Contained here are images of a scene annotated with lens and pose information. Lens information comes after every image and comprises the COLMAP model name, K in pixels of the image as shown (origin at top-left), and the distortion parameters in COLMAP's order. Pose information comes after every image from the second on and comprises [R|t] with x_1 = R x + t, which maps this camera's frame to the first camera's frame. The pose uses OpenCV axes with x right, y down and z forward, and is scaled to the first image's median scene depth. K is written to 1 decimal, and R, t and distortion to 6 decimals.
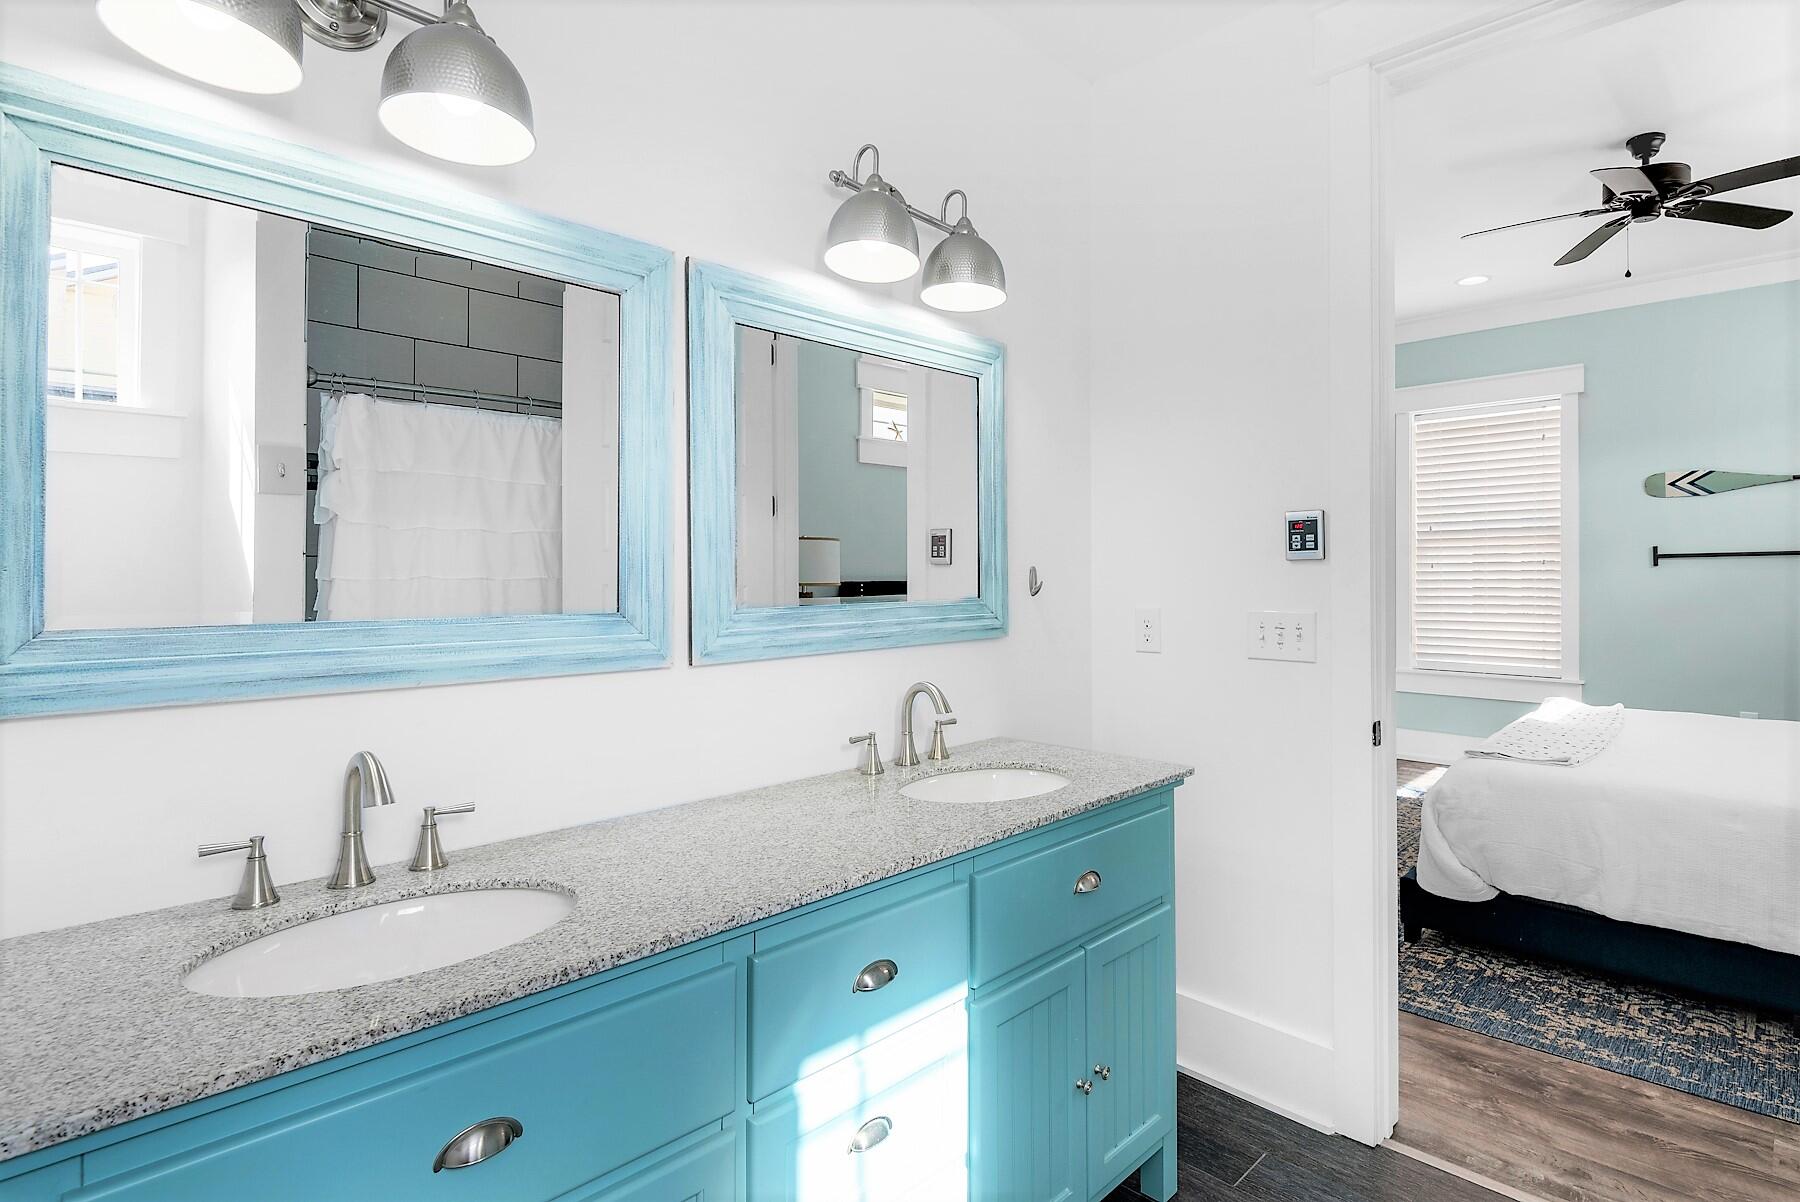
lens RADIAL K [[908.4, 0, 901.7], [0, 908.4, 550.5], [0, 0, 1]] dist [0.032600, 0.000002]
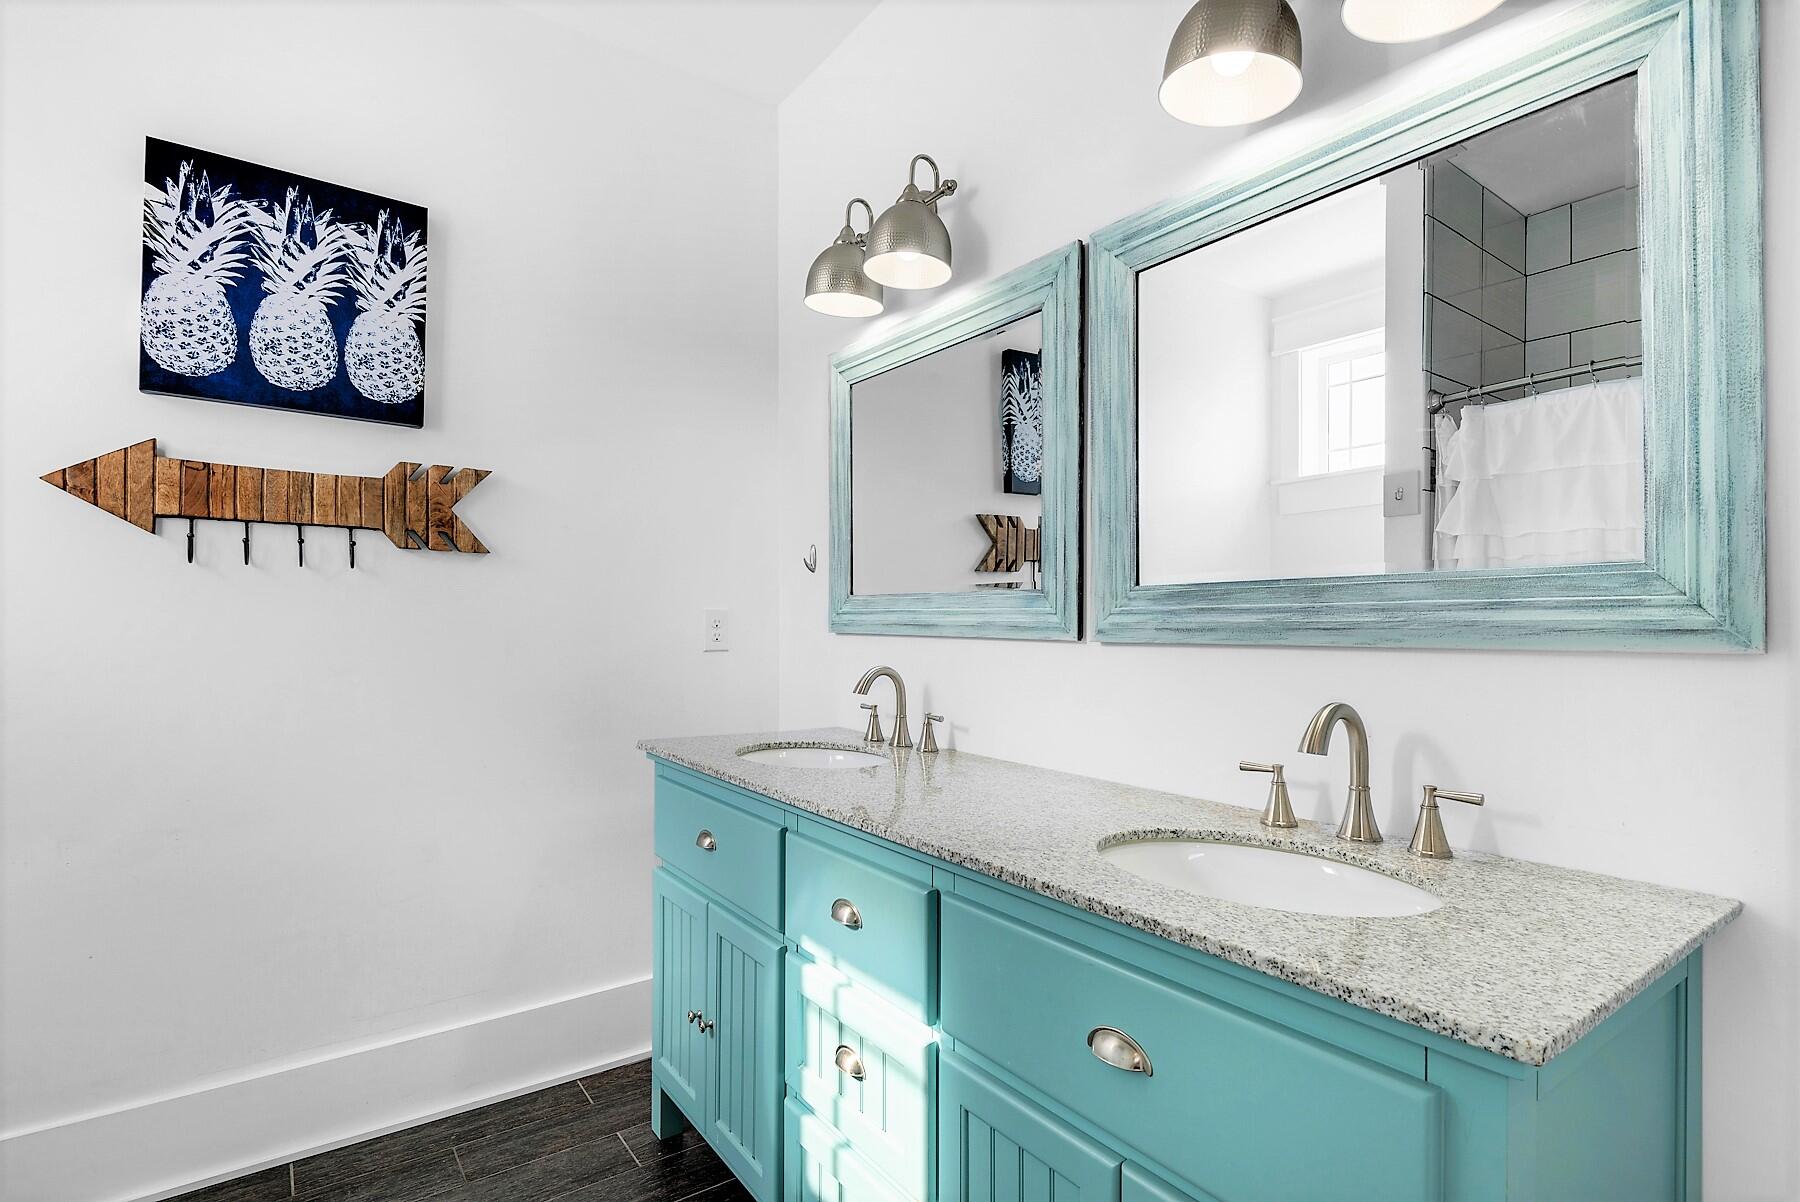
lens RADIAL K [[828.6, 0, 900.0], [0, 828.6, 601.0], [0, 0, 1]] dist [-0.002076, -0.000393]
pose [[-0.125317, -0.019764, -0.991920, 0.670553], [0.017780, 0.999596, -0.022163, 0.094340], [0.991957, -0.020414, -0.124915, 0.872772]]
